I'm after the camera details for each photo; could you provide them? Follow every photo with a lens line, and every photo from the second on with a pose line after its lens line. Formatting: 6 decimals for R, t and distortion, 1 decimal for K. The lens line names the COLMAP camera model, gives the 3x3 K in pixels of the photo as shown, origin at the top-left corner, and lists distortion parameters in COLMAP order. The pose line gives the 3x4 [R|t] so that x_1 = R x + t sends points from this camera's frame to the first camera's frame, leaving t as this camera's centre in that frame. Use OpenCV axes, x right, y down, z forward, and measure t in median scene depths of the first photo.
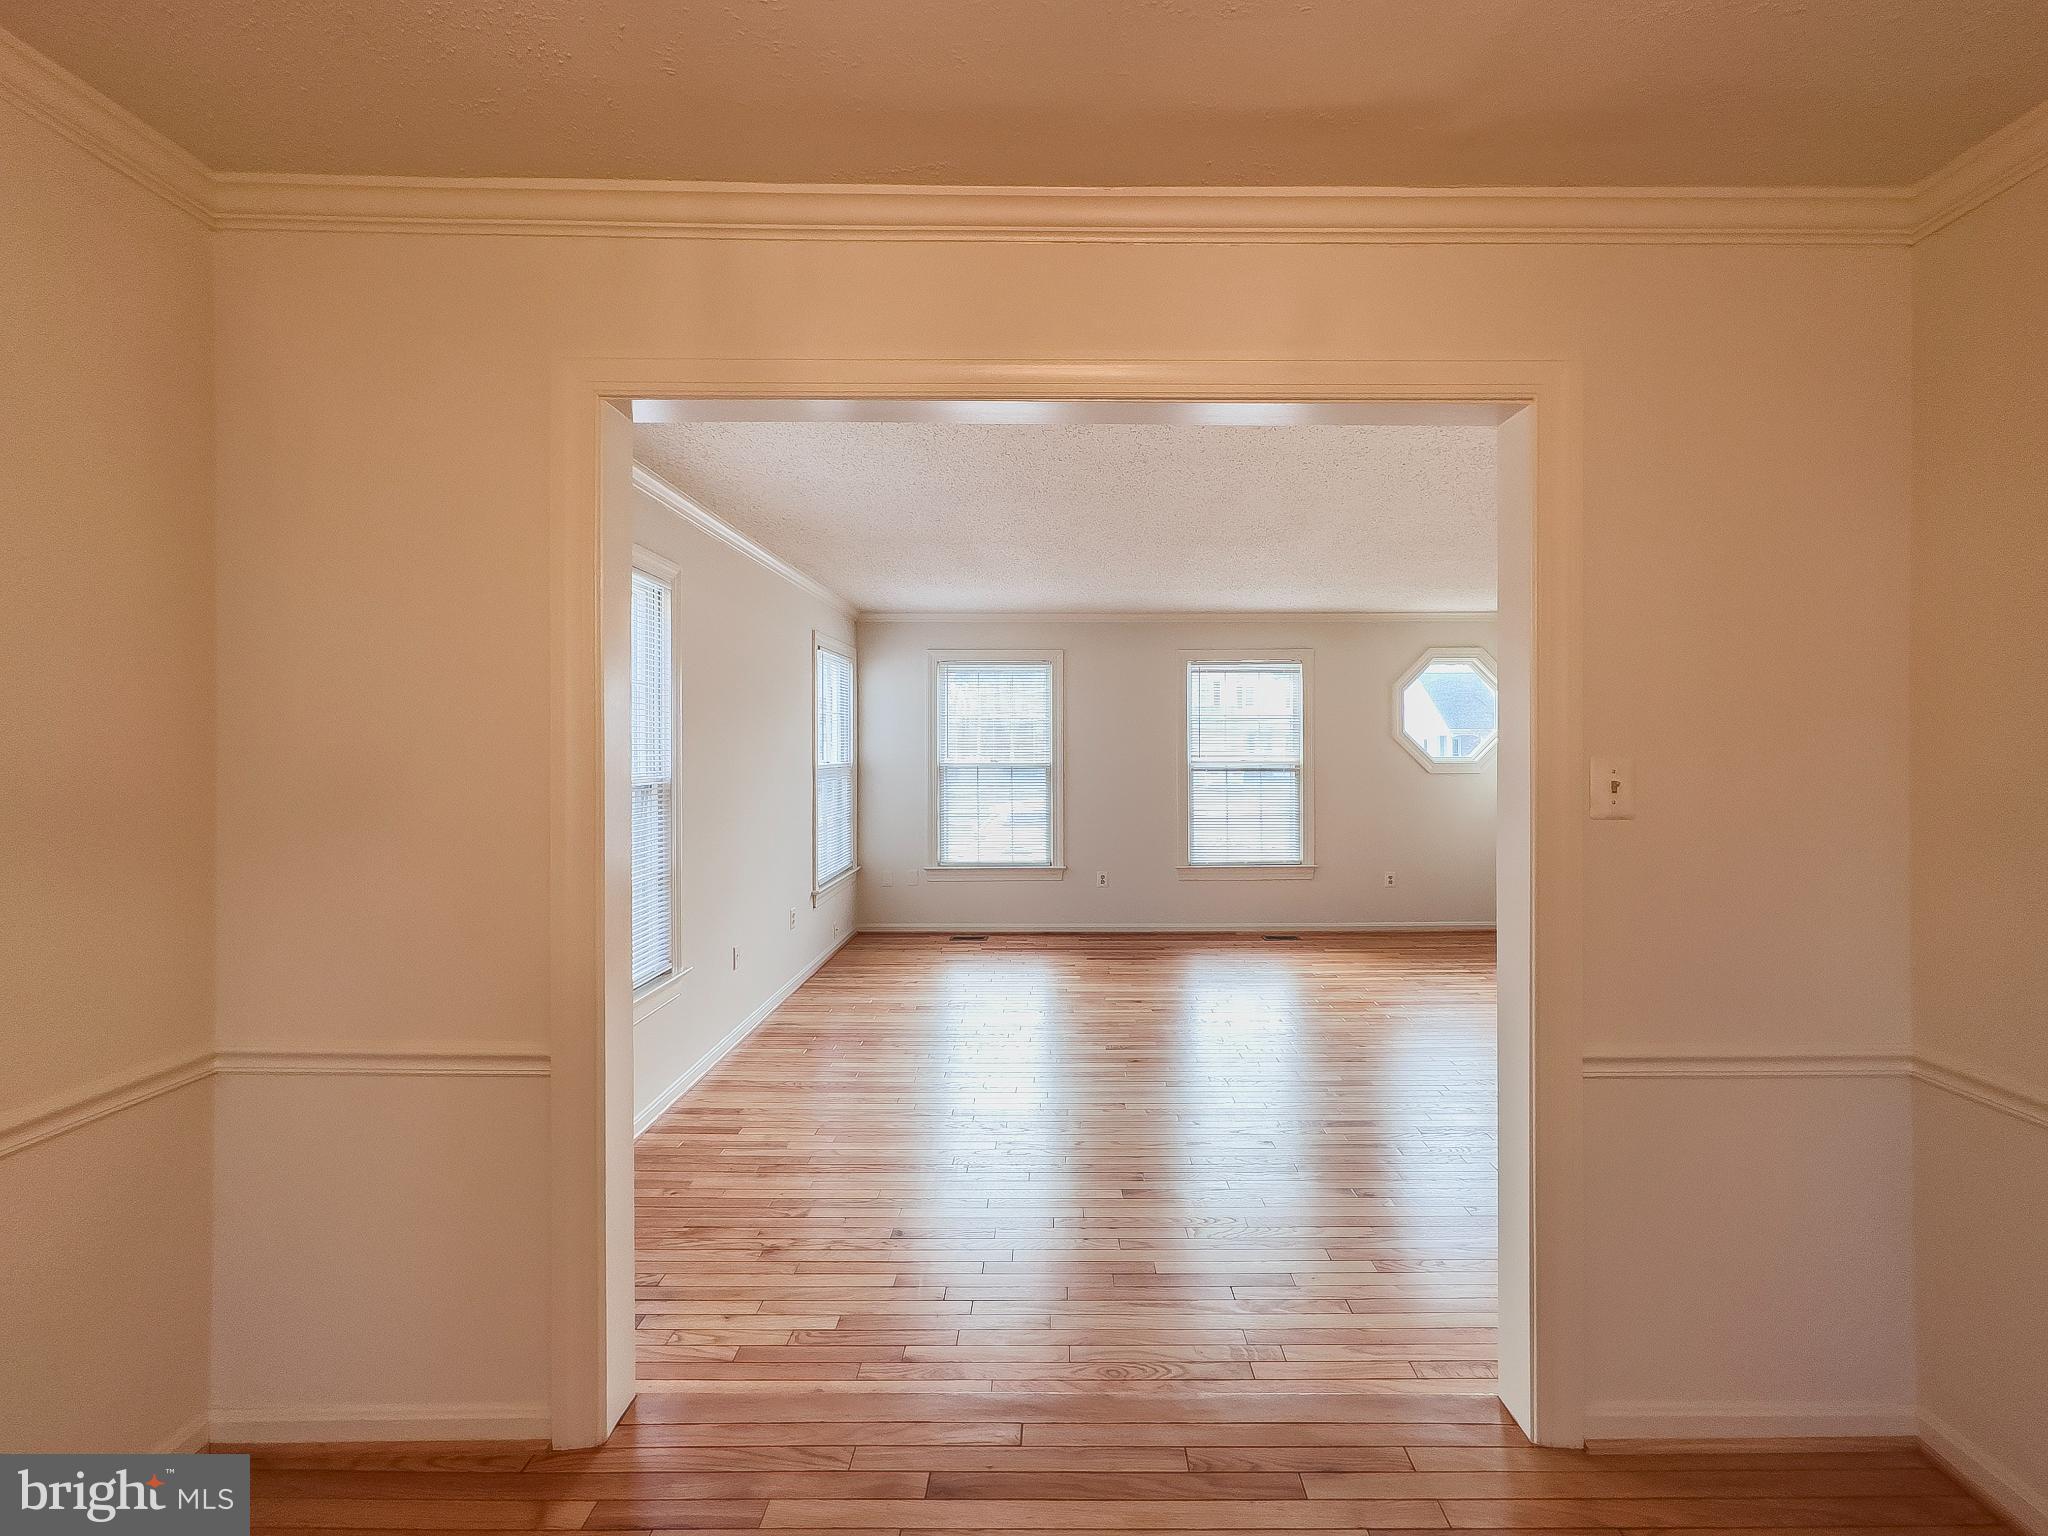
lens RADIAL K [[819.8, 0, 1050.8], [0, 819.8, 760.8], [0, 0, 1]] dist [-0.002646, 0.000587]
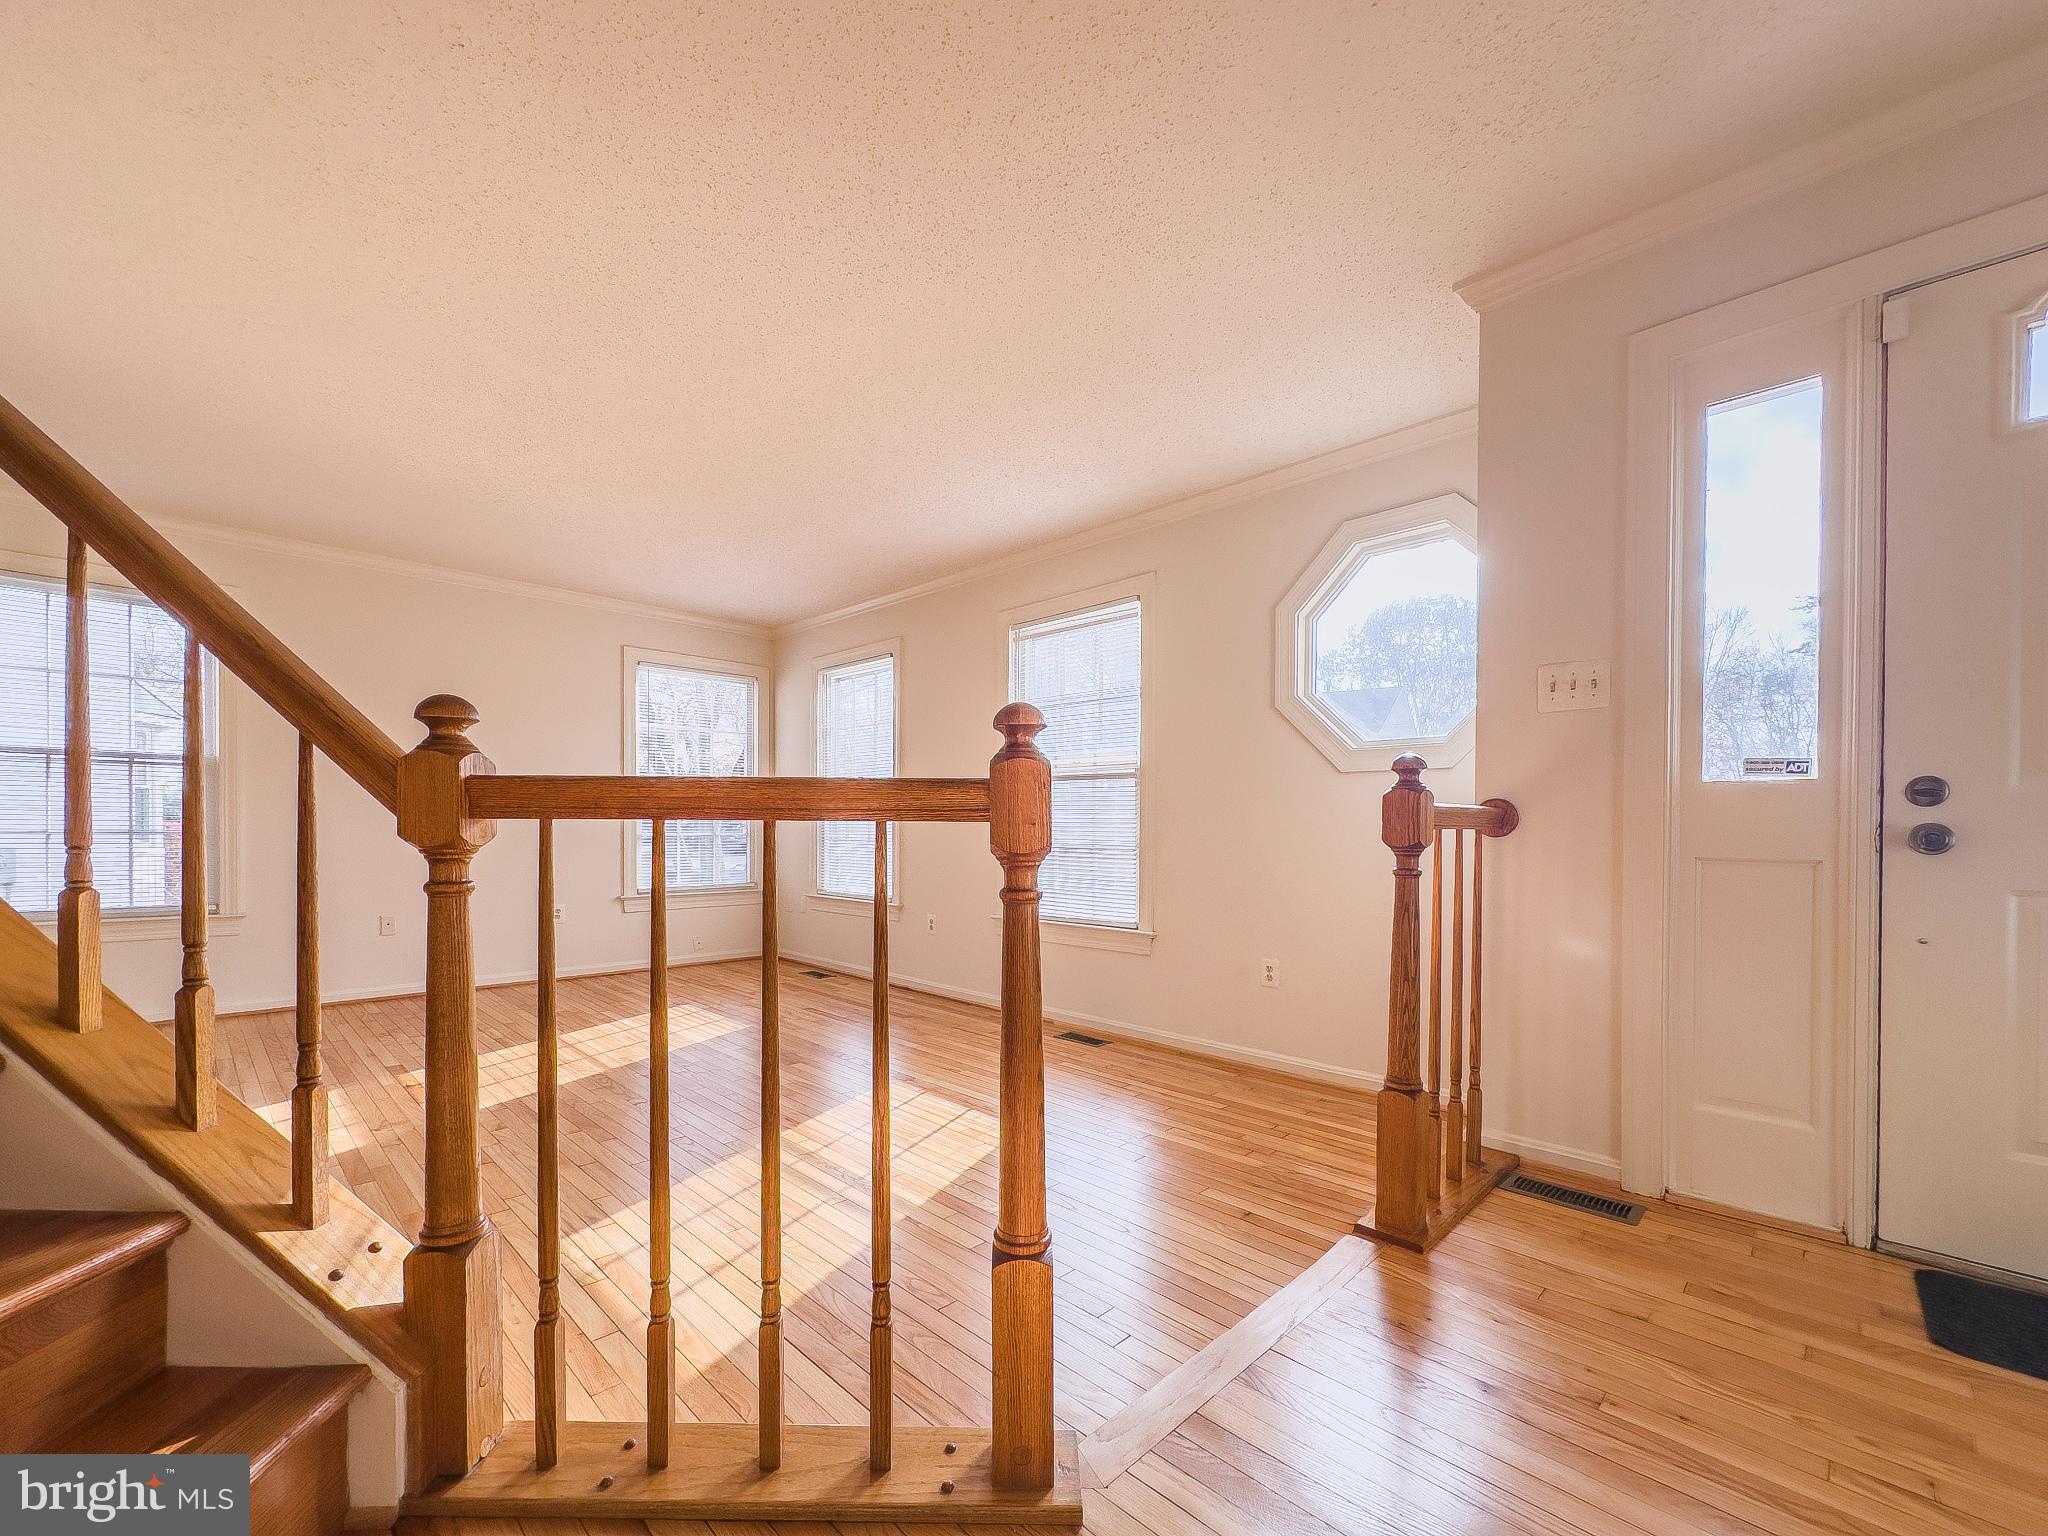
lens RADIAL K [[819.8, 0, 1003.3], [0, 819.8, 839.0], [0, 0, 1]] dist [-0.002646, 0.000587]
pose [[0.711498, 0.025462, -0.702227, 0.668920], [-0.025178, 0.999625, 0.010735, 0.055841], [0.702237, 0.010043, 0.711873, 0.489715]]
